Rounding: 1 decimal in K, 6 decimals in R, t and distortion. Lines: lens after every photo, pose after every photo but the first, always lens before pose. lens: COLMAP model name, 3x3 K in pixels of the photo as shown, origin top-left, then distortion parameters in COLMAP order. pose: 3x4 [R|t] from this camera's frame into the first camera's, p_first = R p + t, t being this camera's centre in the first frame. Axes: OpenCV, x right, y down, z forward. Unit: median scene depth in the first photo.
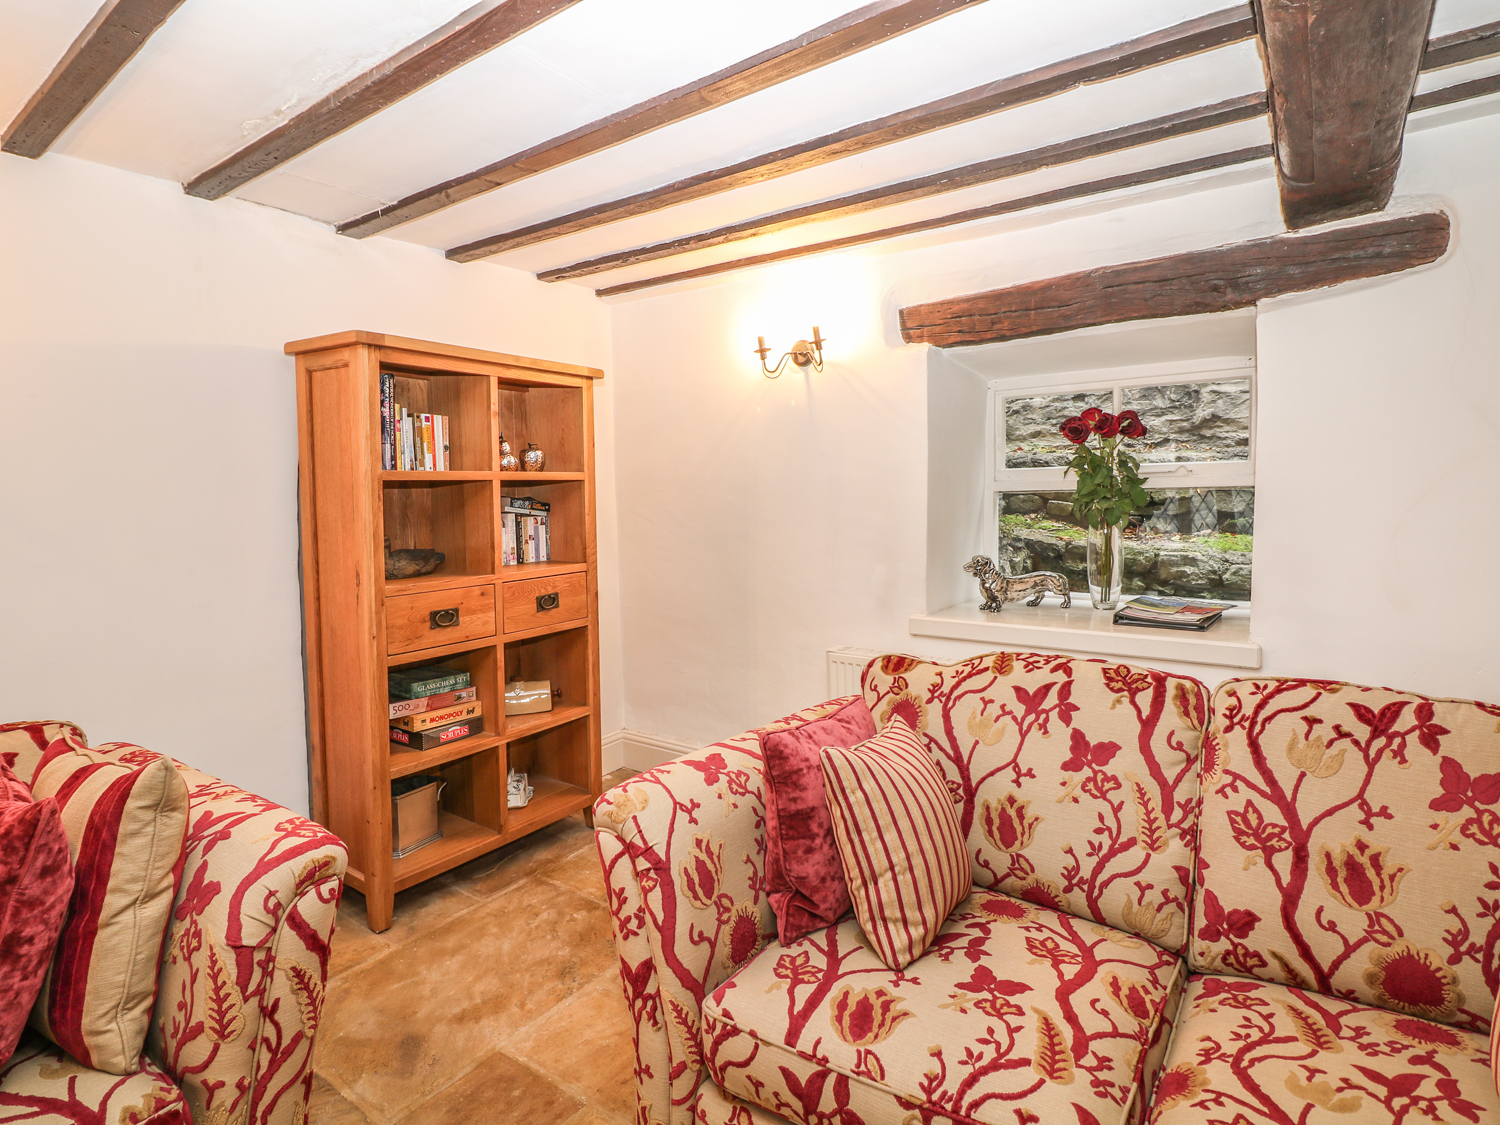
lens RADIAL K [[815.0, 0, 693.9], [0, 815.0, 550.3], [0, 0, 1]] dist [0.001299, -0.015824]
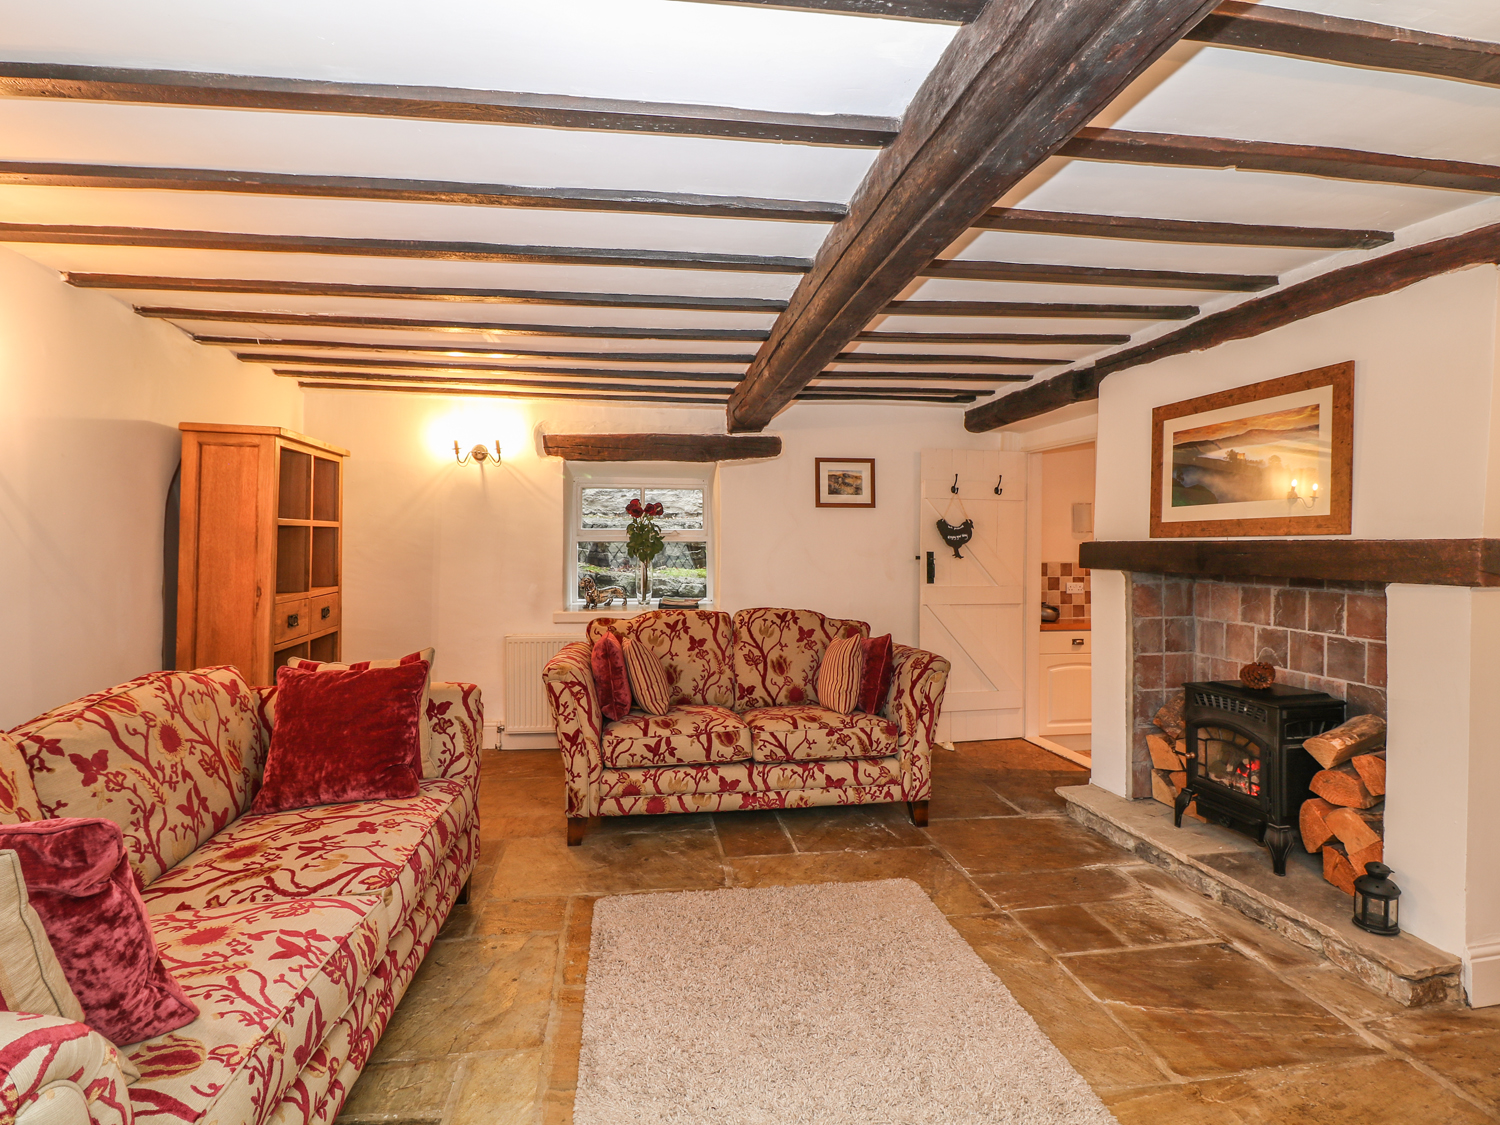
lens RADIAL K [[815.0, 0, 697.7], [0, 815.0, 548.5], [0, 0, 1]] dist [0.001299, -0.015824]
pose [[0.752766, 0.016197, 0.658089, -1.293527], [0.025968, 0.998188, -0.054272, 0.093897], [-0.657776, 0.057943, 0.750982, -1.021769]]
